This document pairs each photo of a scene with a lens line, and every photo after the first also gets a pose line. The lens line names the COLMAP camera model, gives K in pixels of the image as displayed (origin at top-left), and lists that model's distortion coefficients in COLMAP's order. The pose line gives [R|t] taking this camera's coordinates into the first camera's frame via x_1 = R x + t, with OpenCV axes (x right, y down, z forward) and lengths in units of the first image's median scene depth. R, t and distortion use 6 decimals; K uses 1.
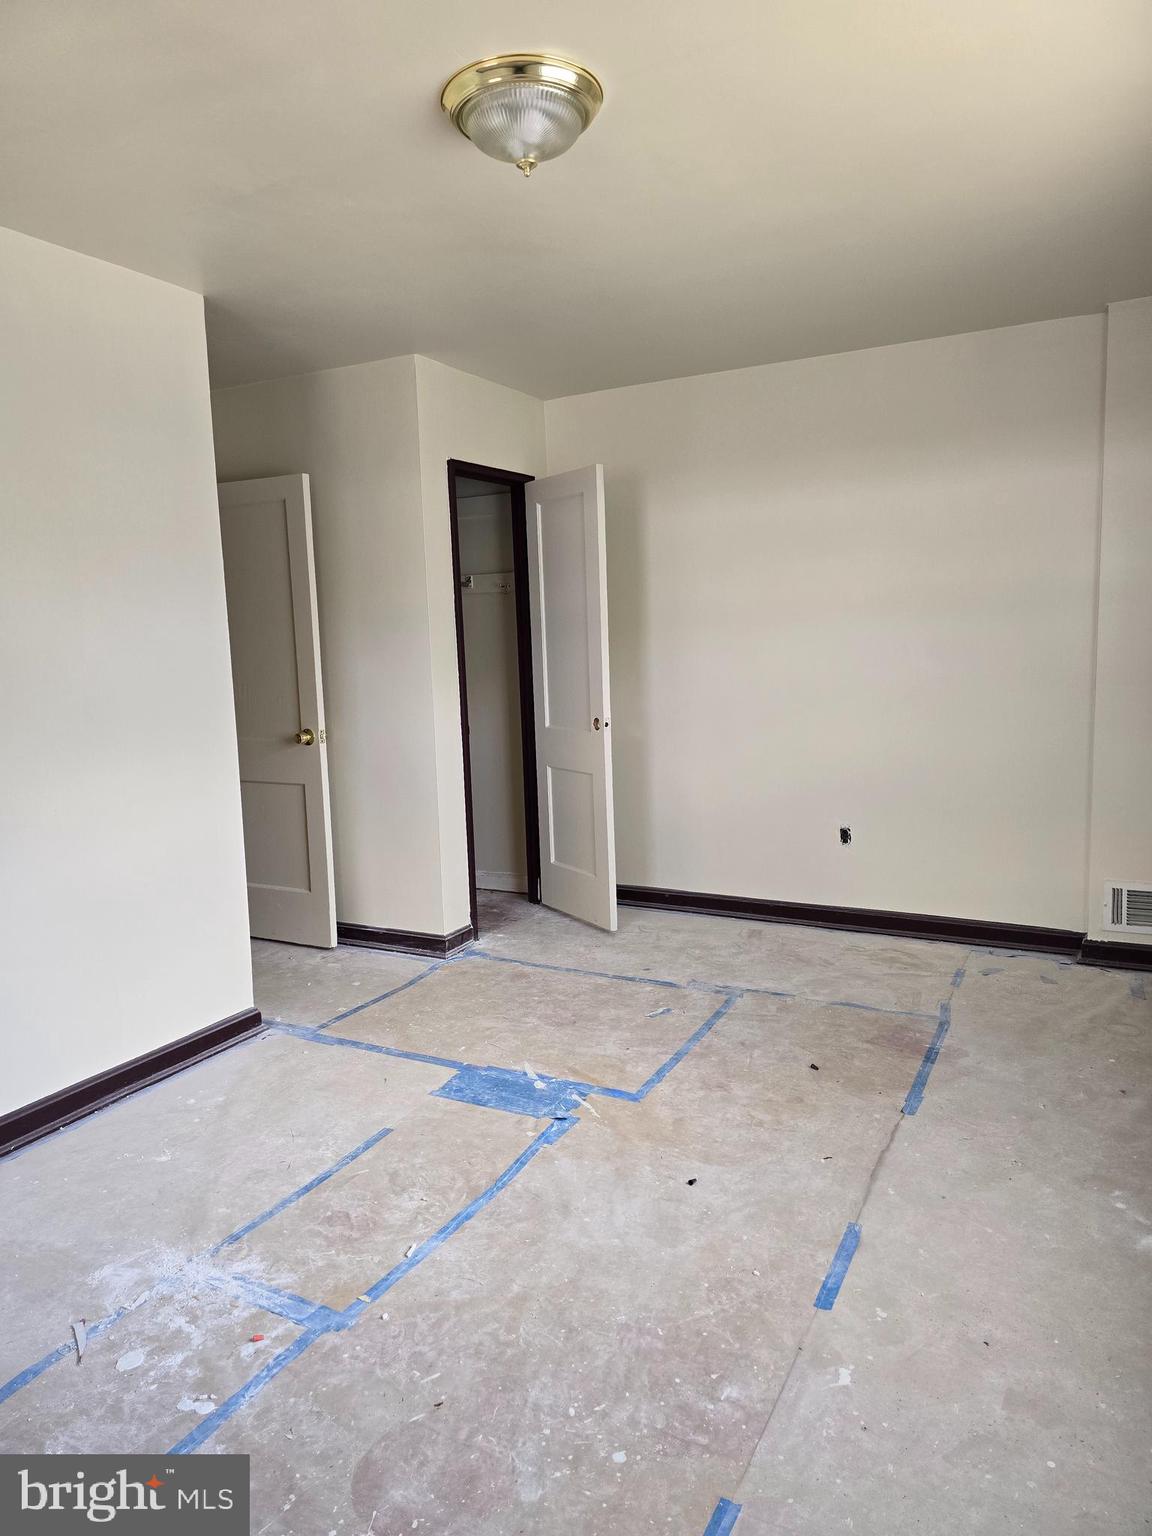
lens RADIAL K [[1029.9, 0, 576.1], [0, 1029.9, 767.5], [0, 0, 1]] dist [0.023562, -0.001668]
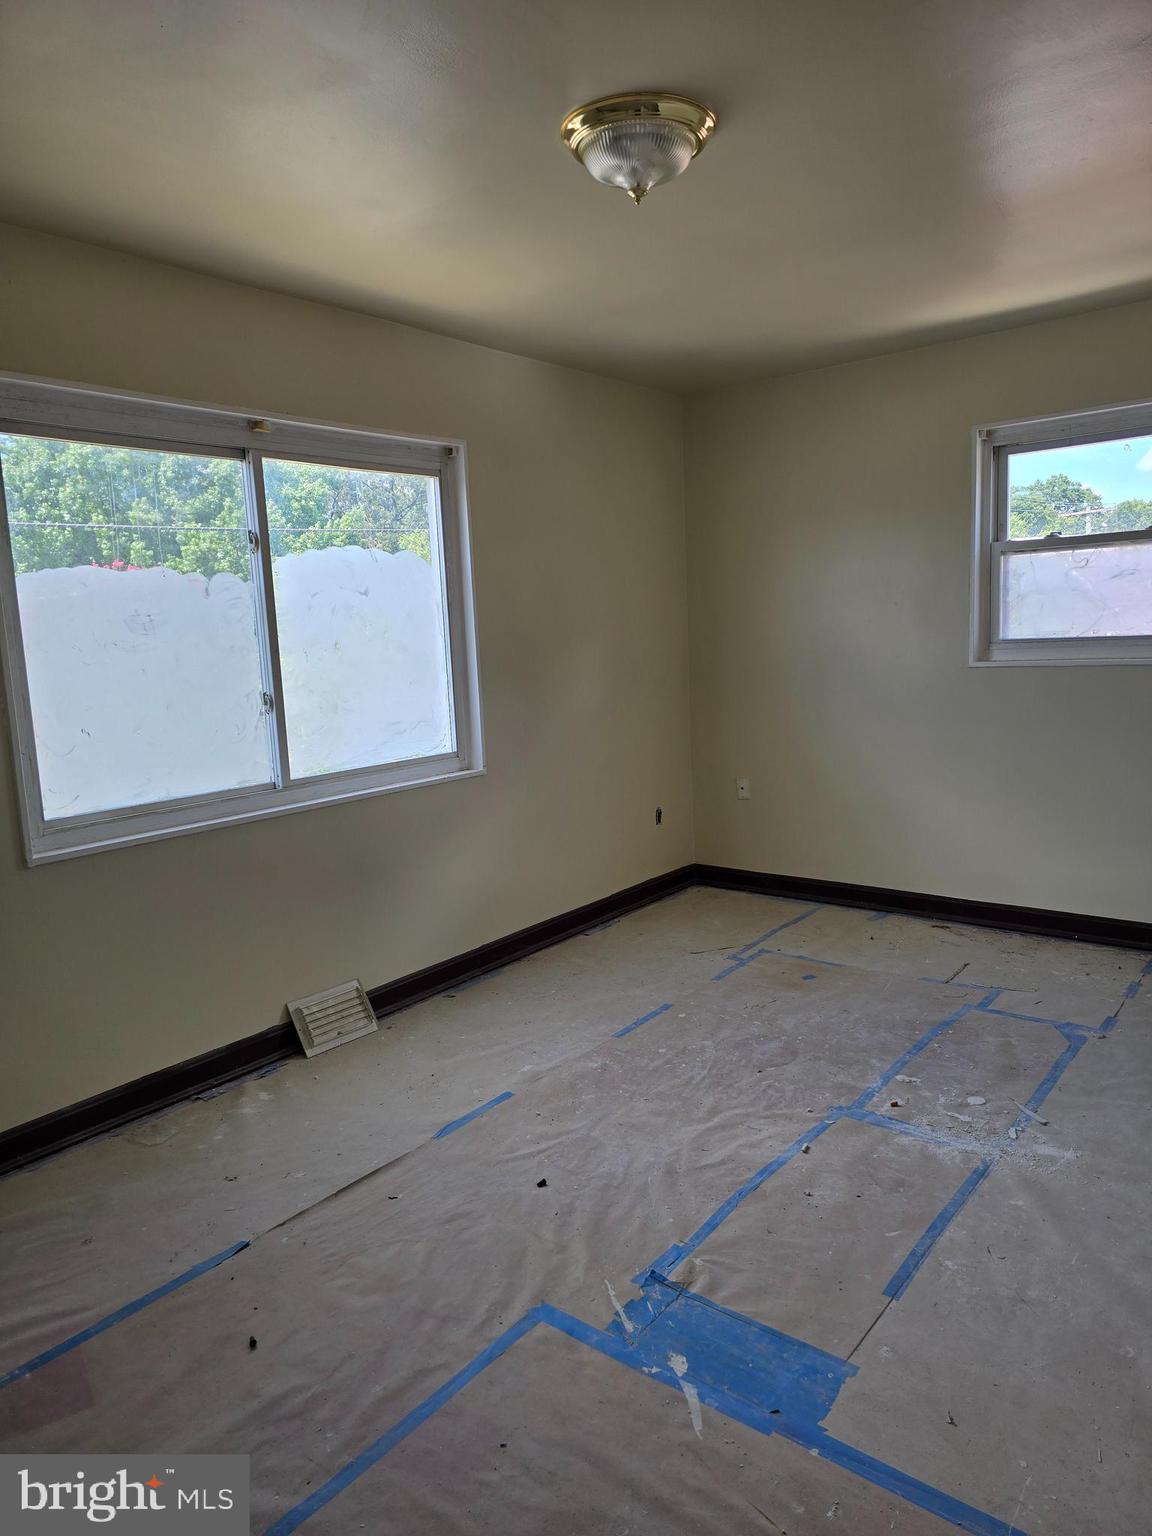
lens RADIAL K [[1029.9, 0, 576.9], [0, 1029.9, 767.9], [0, 0, 1]] dist [0.023562, -0.001668]
pose [[-0.979868, 0.043537, 0.194840, -0.146215], [0.092752, 0.963490, 0.251166, -0.260553], [-0.176791, 0.264181, -0.948131, 1.962995]]
